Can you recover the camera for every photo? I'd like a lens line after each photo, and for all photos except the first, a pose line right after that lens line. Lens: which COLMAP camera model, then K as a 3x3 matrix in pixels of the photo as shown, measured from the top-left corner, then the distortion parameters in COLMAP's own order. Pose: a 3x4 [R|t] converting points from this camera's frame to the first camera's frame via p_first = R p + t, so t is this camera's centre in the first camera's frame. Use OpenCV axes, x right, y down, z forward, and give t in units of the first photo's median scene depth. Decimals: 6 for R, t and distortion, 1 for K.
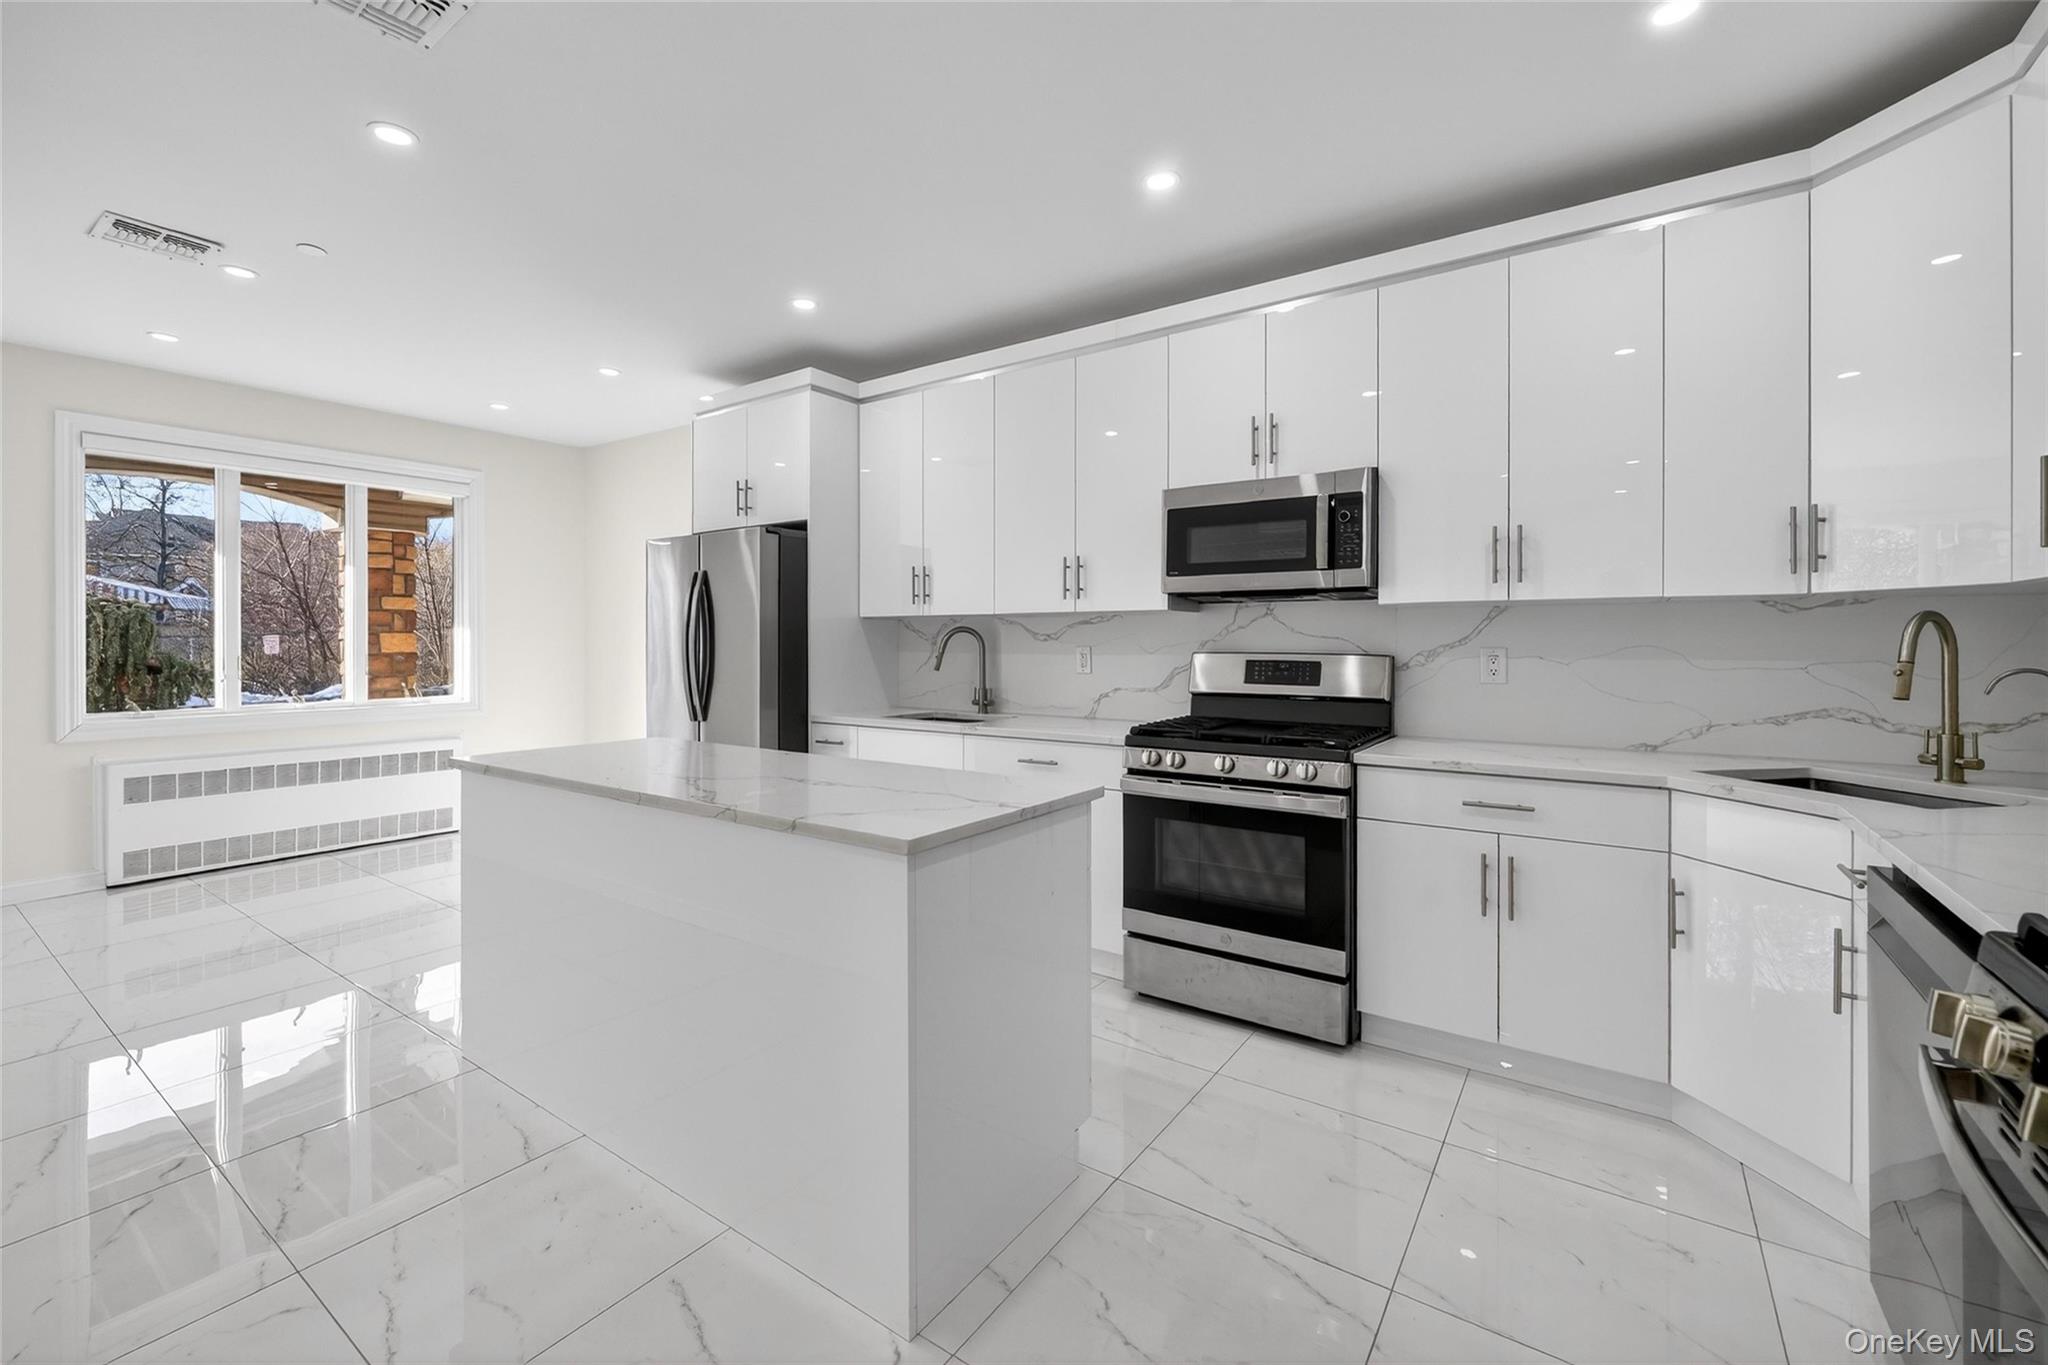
lens RADIAL K [[847.0, 0, 1026.9], [0, 847.0, 644.3], [0, 0, 1]] dist [0.012800, 0.000165]
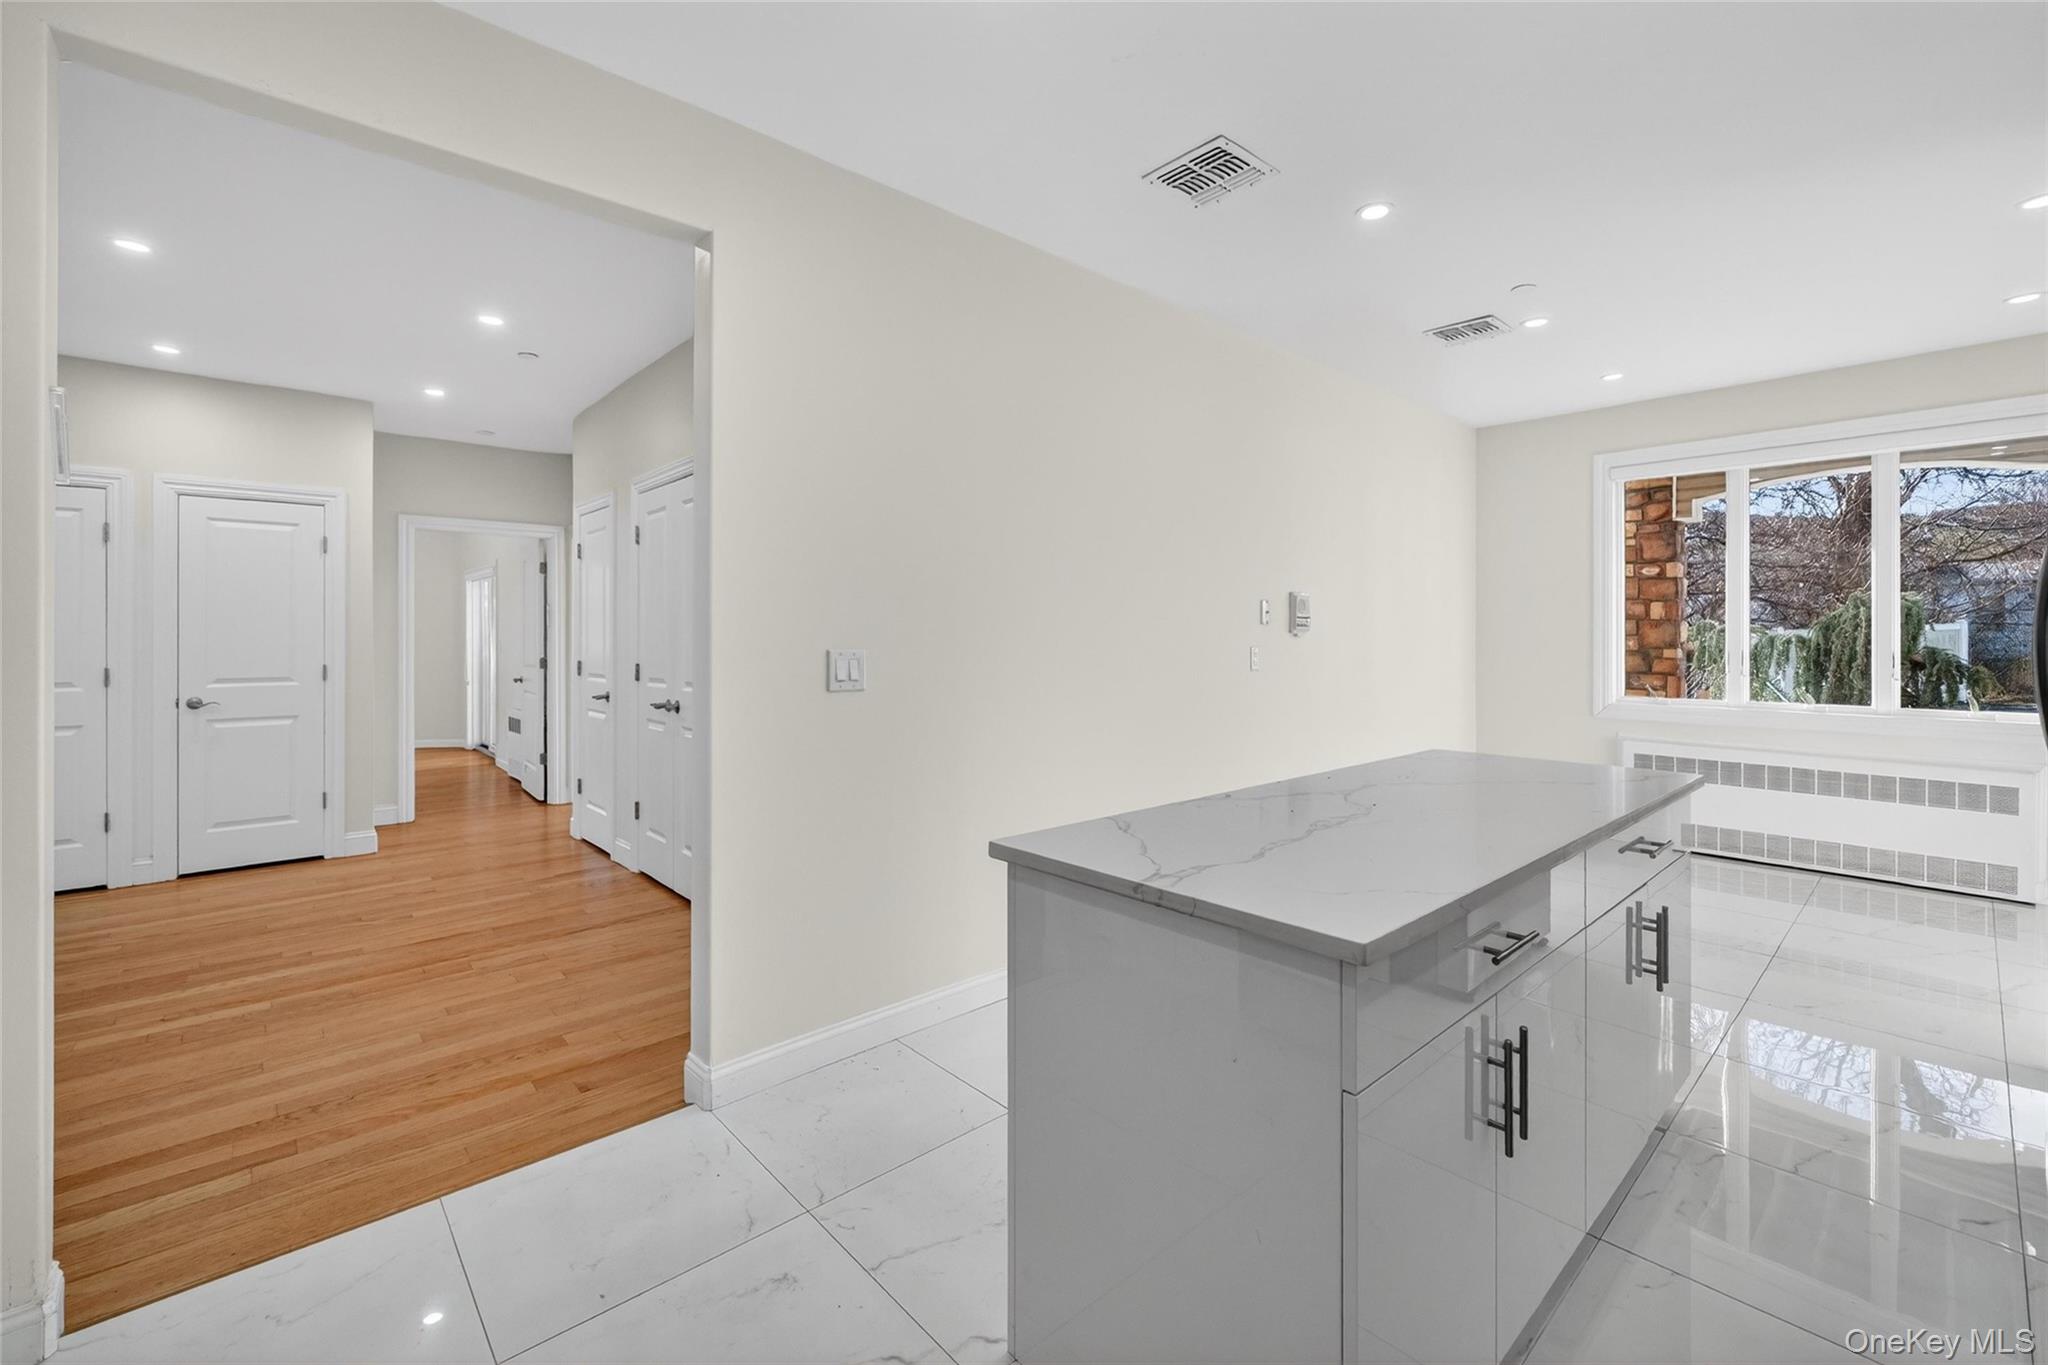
lens RADIAL K [[847.0, 0, 1007.1], [0, 847.0, 639.5], [0, 0, 1]] dist [0.012800, 0.000165]
pose [[-0.233007, 0.004445, -0.972465, 0.282320], [-0.001895, 0.999986, 0.005025, -0.004756], [0.972473, 0.003013, -0.232996, 0.421964]]
